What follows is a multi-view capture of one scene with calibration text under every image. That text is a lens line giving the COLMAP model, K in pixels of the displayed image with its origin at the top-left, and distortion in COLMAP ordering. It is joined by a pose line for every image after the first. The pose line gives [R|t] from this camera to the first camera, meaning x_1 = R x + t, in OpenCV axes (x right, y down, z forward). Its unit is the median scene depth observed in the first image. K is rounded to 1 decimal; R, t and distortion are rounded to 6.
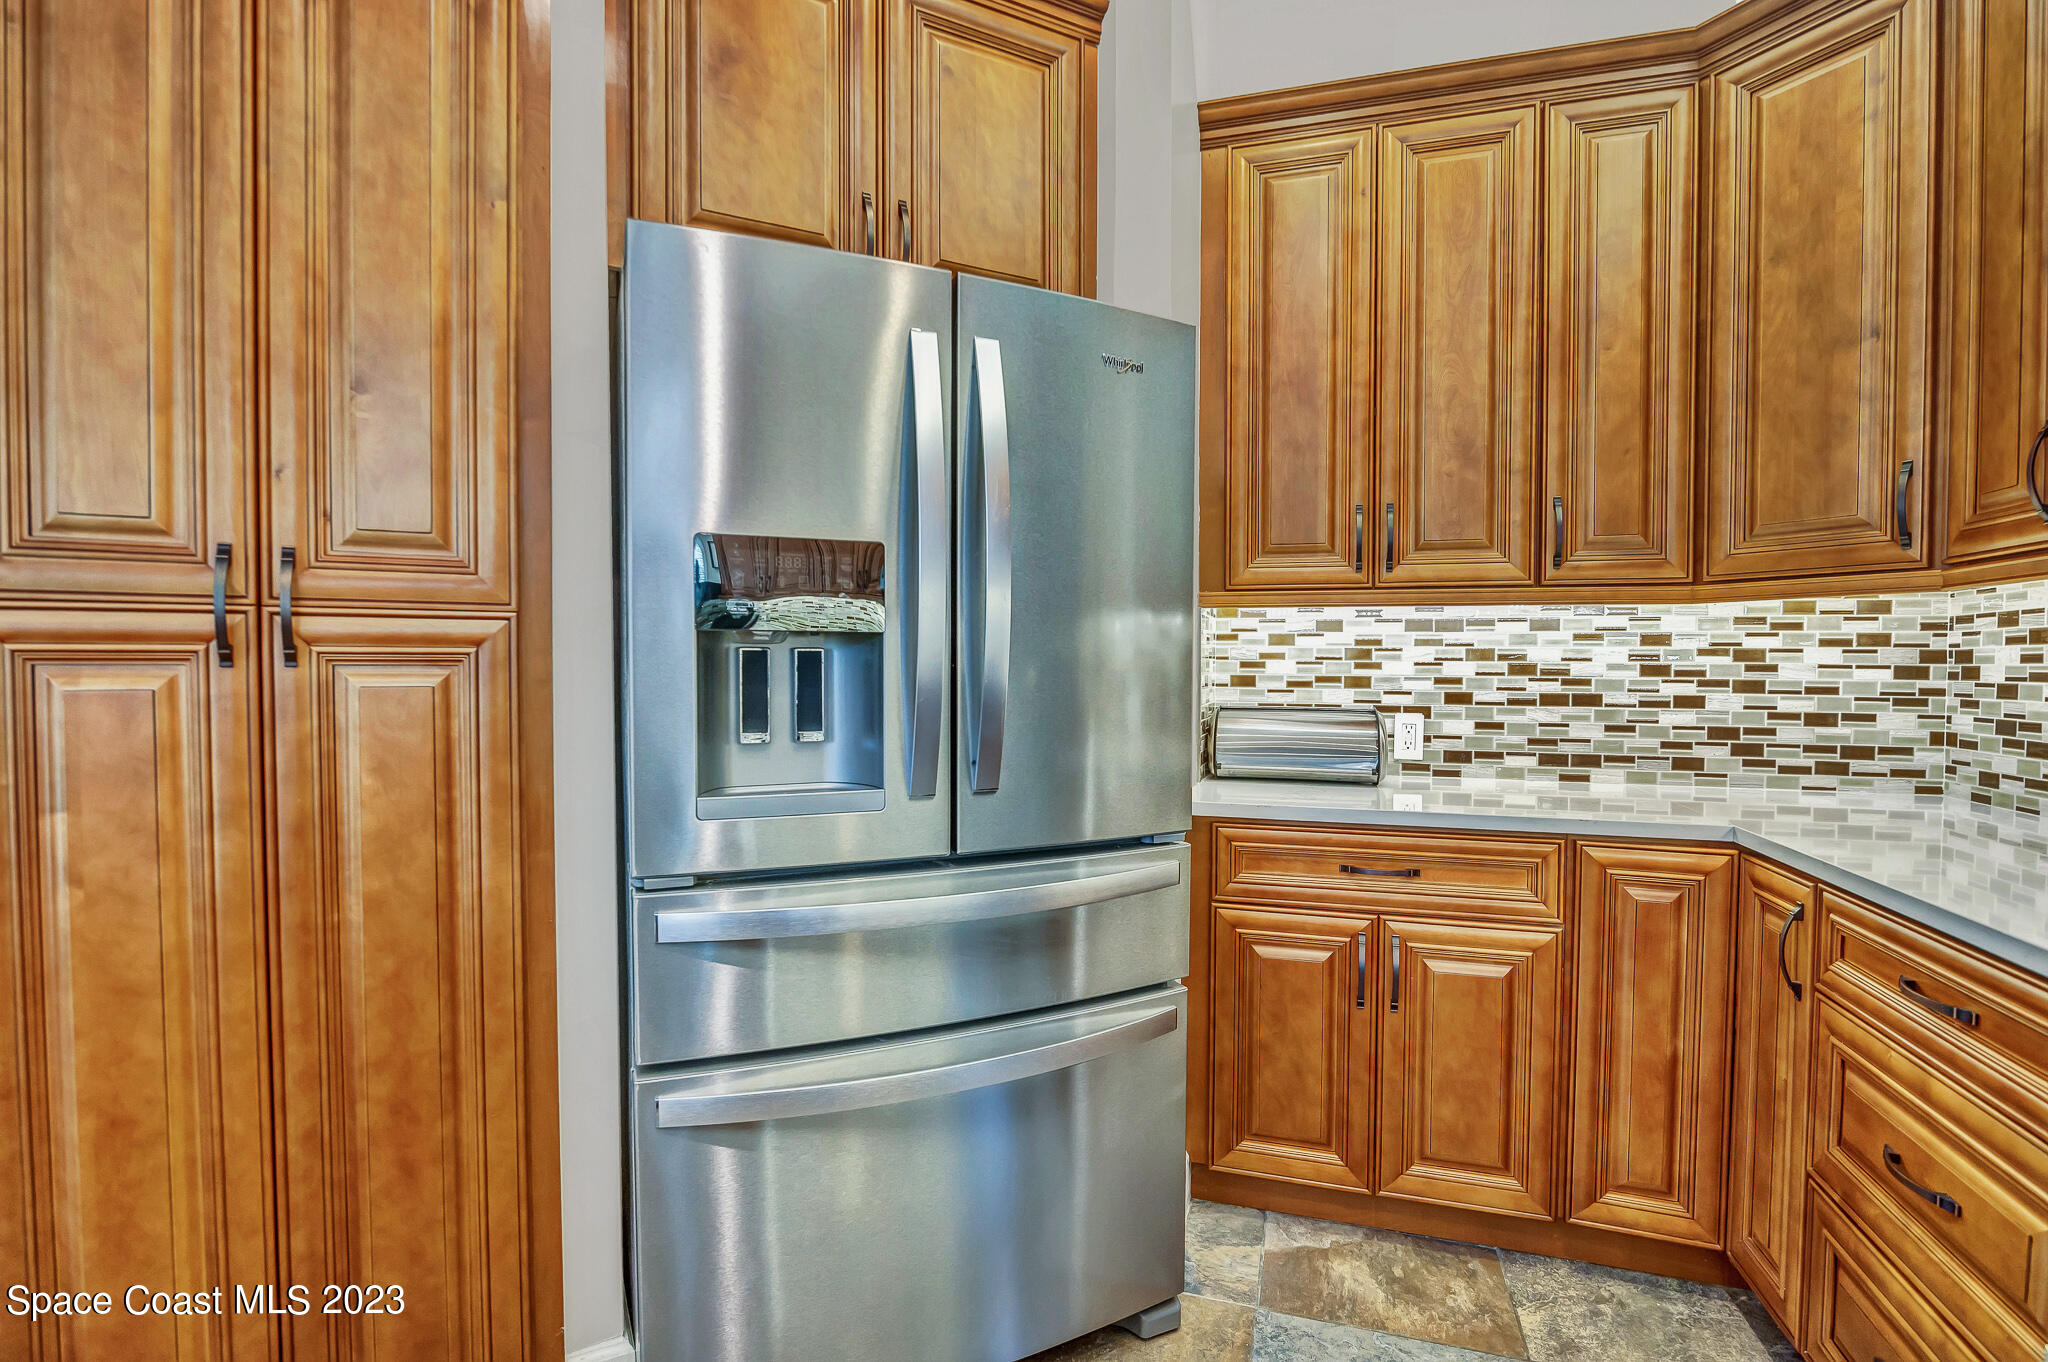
lens RADIAL K [[971.0, 0, 1024.5], [0, 971.0, 691.1], [0, 0, 1]] dist [-0.016729, 0.003116]
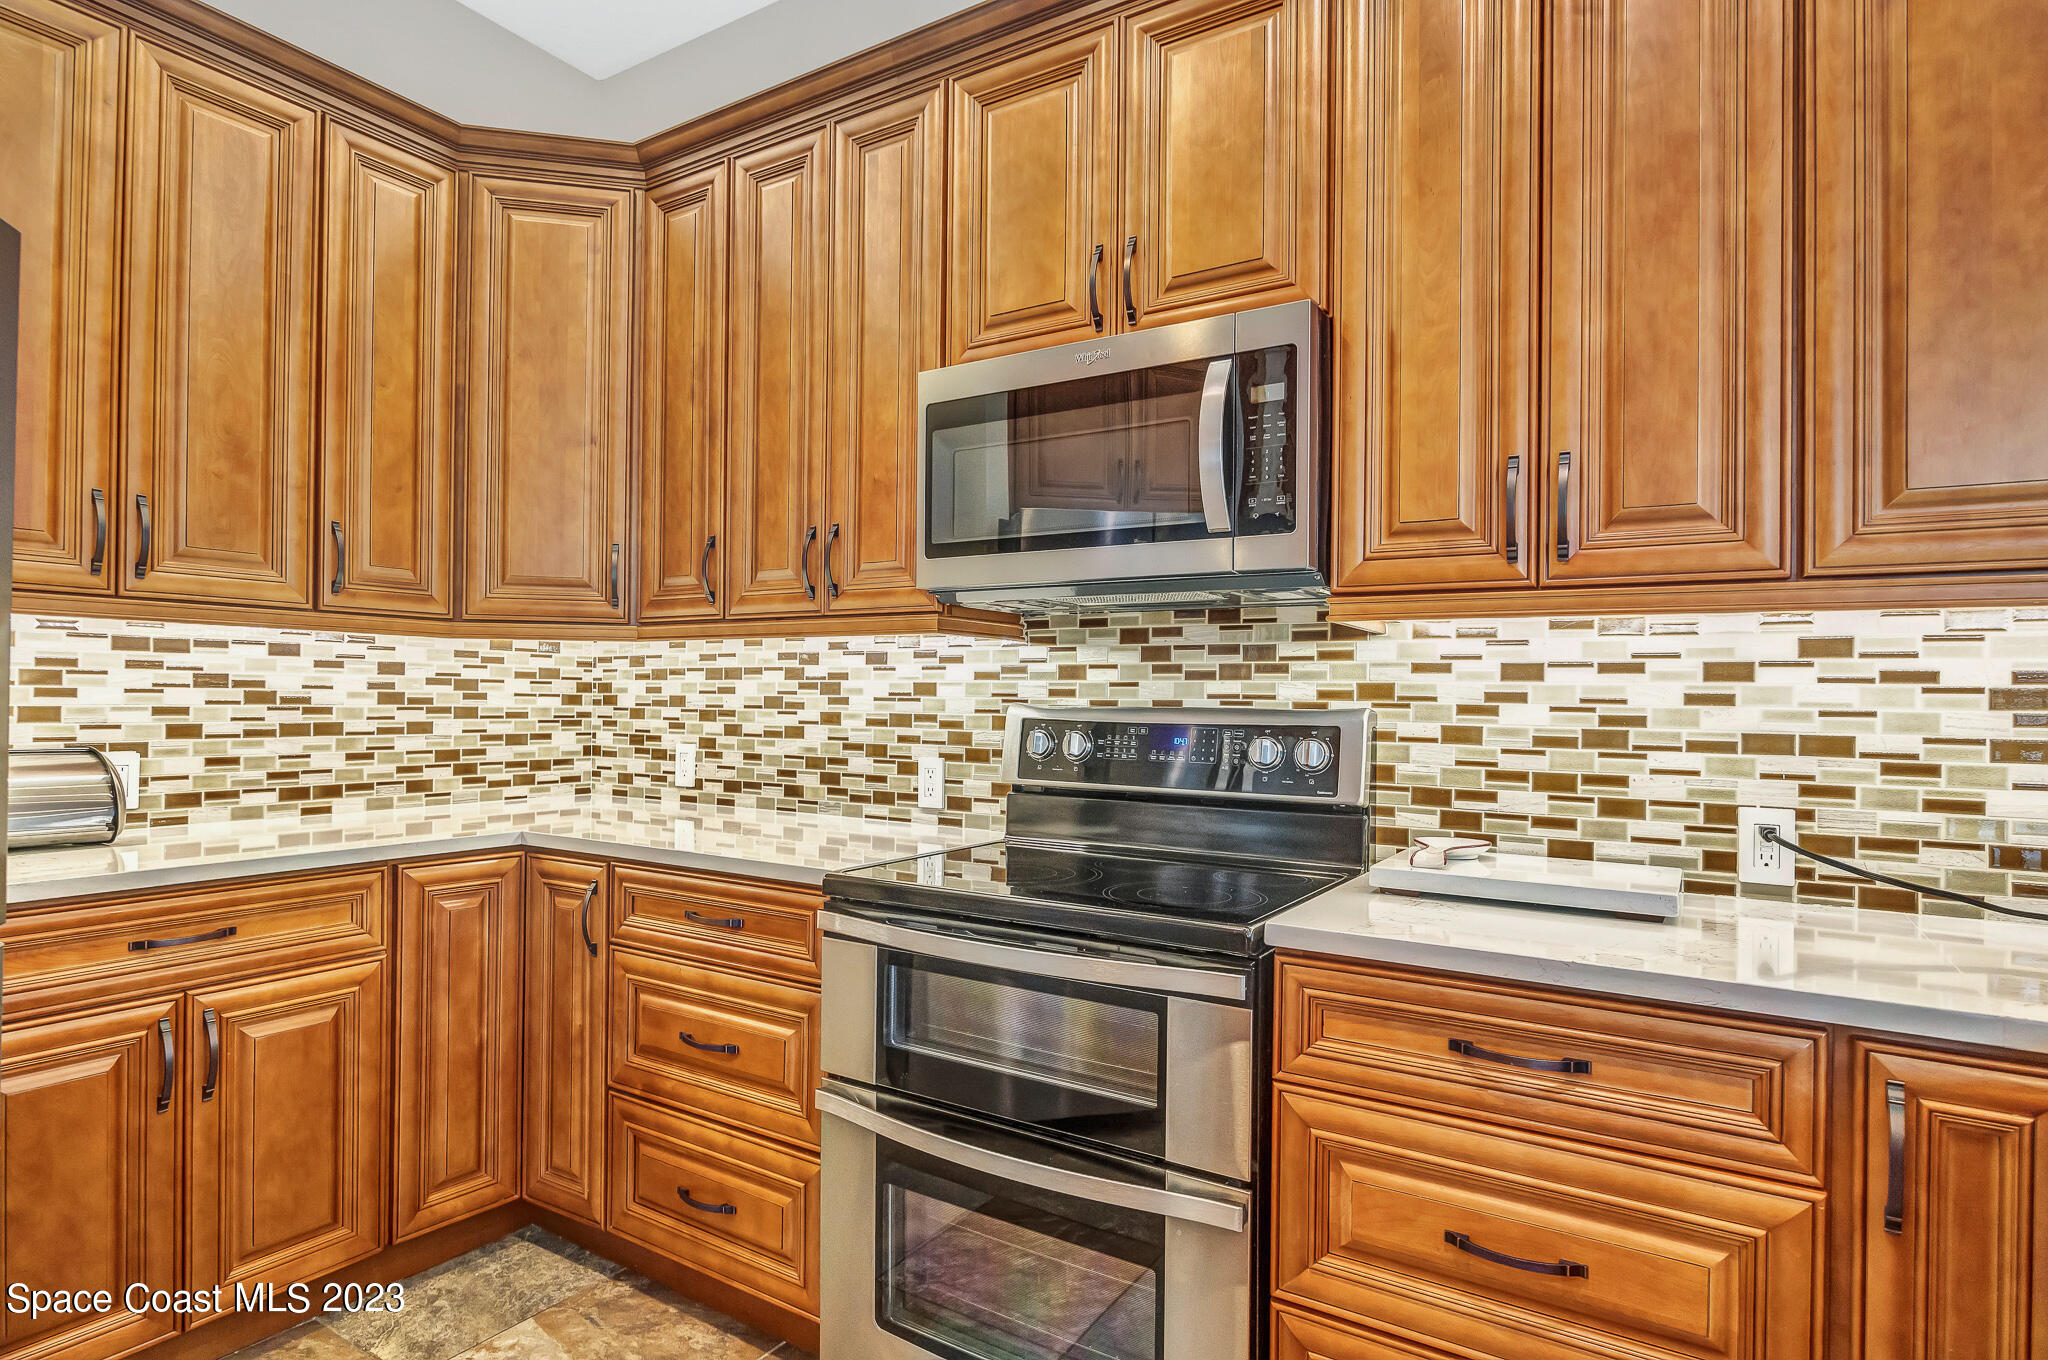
lens RADIAL K [[1086.9, 0, 1027.5], [0, 1086.9, 685.5], [0, 0, 1]] dist [0.003250, -0.000227]
pose [[0.259346, 0.009826, 0.965734, -0.348262], [0.017893, 0.999728, -0.014976, -0.006418], [-0.965619, 0.021164, 0.259100, 0.044061]]
